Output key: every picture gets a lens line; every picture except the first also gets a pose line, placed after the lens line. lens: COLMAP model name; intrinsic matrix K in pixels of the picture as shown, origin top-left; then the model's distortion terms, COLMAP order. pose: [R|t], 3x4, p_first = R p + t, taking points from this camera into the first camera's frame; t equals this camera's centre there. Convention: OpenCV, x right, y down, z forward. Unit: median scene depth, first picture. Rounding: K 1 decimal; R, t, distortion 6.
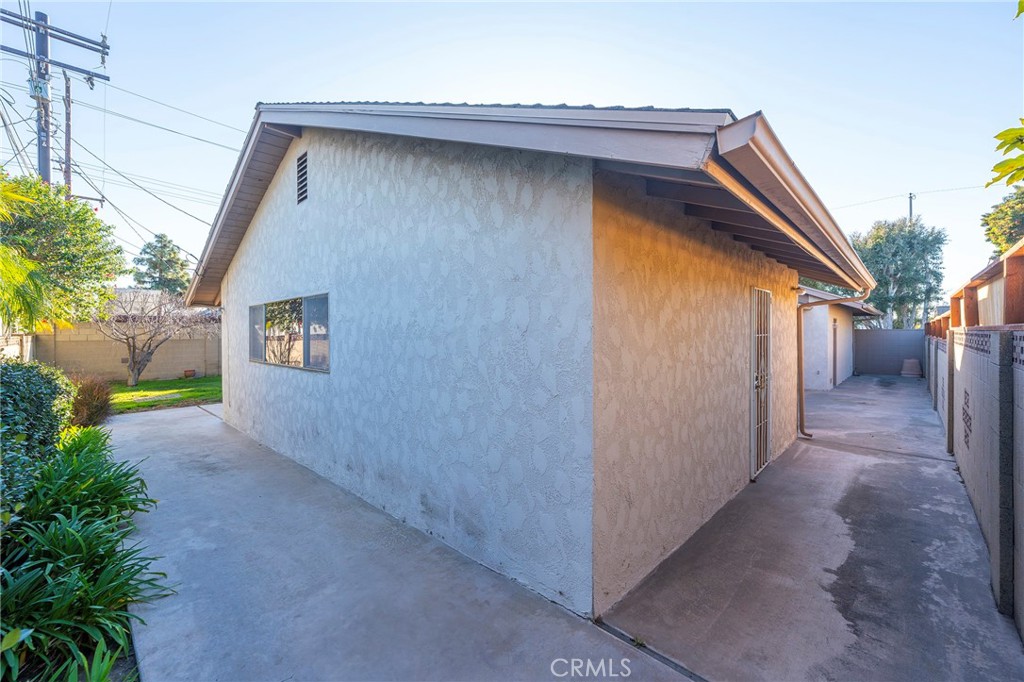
lens RADIAL K [[415.9, 0, 508.9], [0, 415.9, 335.7], [0, 0, 1]] dist [-0.000902, -0.000210]
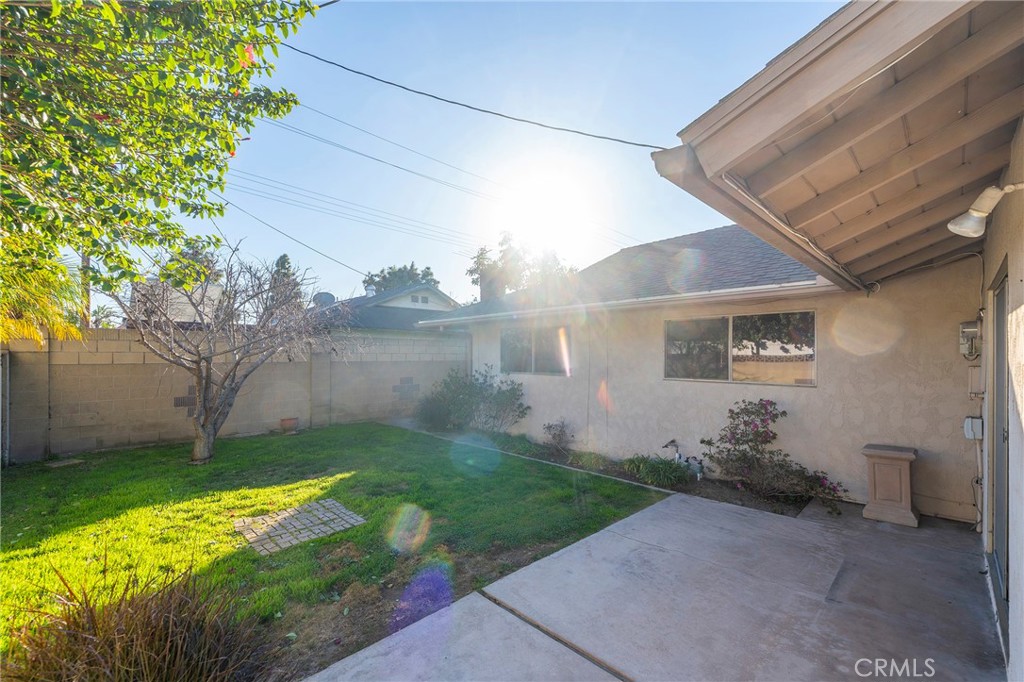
lens RADIAL K [[423.8, 0, 510.7], [0, 423.8, 355.5], [0, 0, 1]] dist [-0.000084, 0.000005]
pose [[0.999443, 0.010757, -0.031578, -1.464215], [-0.011080, 0.999888, -0.010088, 0.003153], [0.031466, 0.010432, 0.999450, 1.421003]]
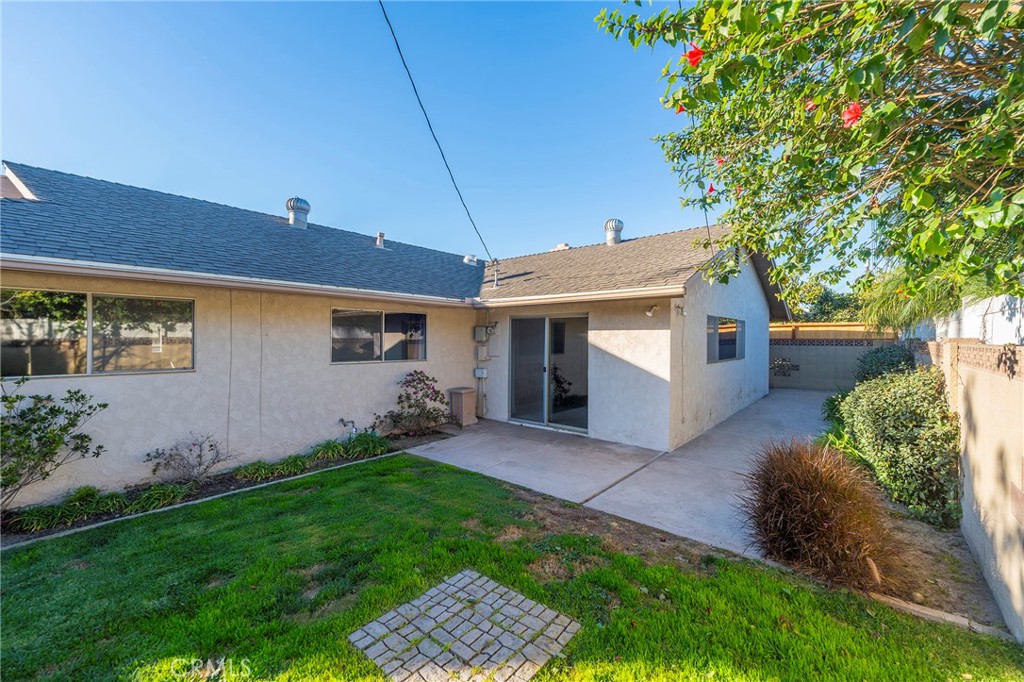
lens RADIAL K [[407.6, 0, 508.7], [0, 407.6, 346.2], [0, 0, 1]] dist [-0.000821, -0.000159]
pose [[-0.052549, -0.007176, 0.998593, -2.385370], [0.004401, 0.999963, 0.007418, -0.008285], [-0.998609, 0.004785, -0.052515, 2.231216]]
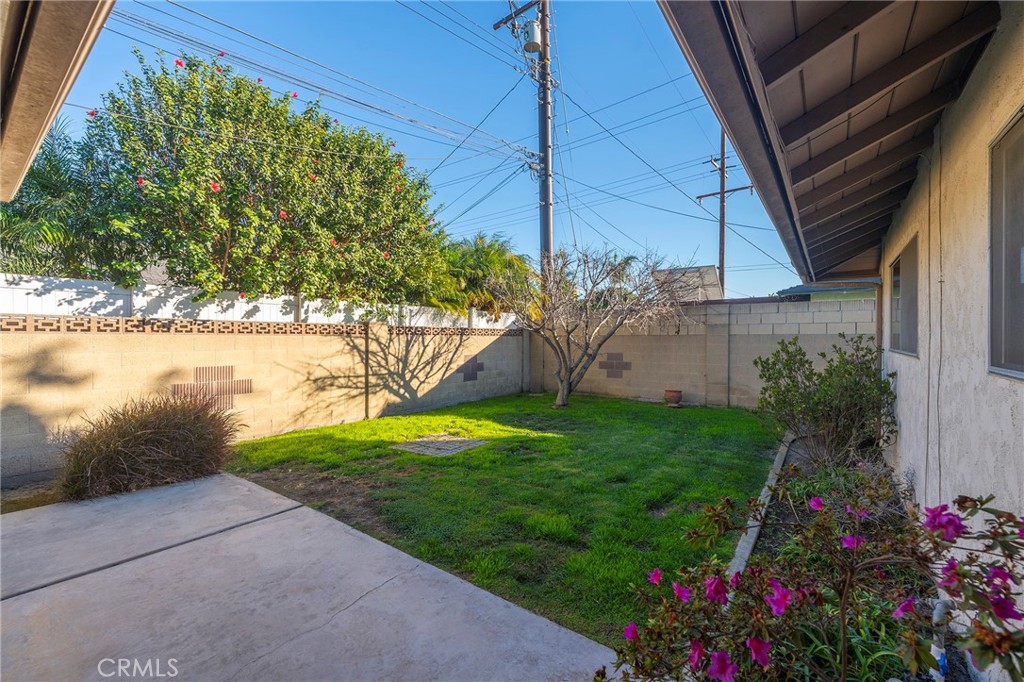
lens RADIAL K [[425.5, 0, 513.2], [0, 425.5, 329.7], [0, 0, 1]] dist [-0.001786, 0.000008]
pose [[0.127566, -0.008835, -0.991791, -0.732016], [-0.010445, 0.999893, -0.010250, 0.029597], [0.991775, 0.011667, 0.127460, 2.300362]]
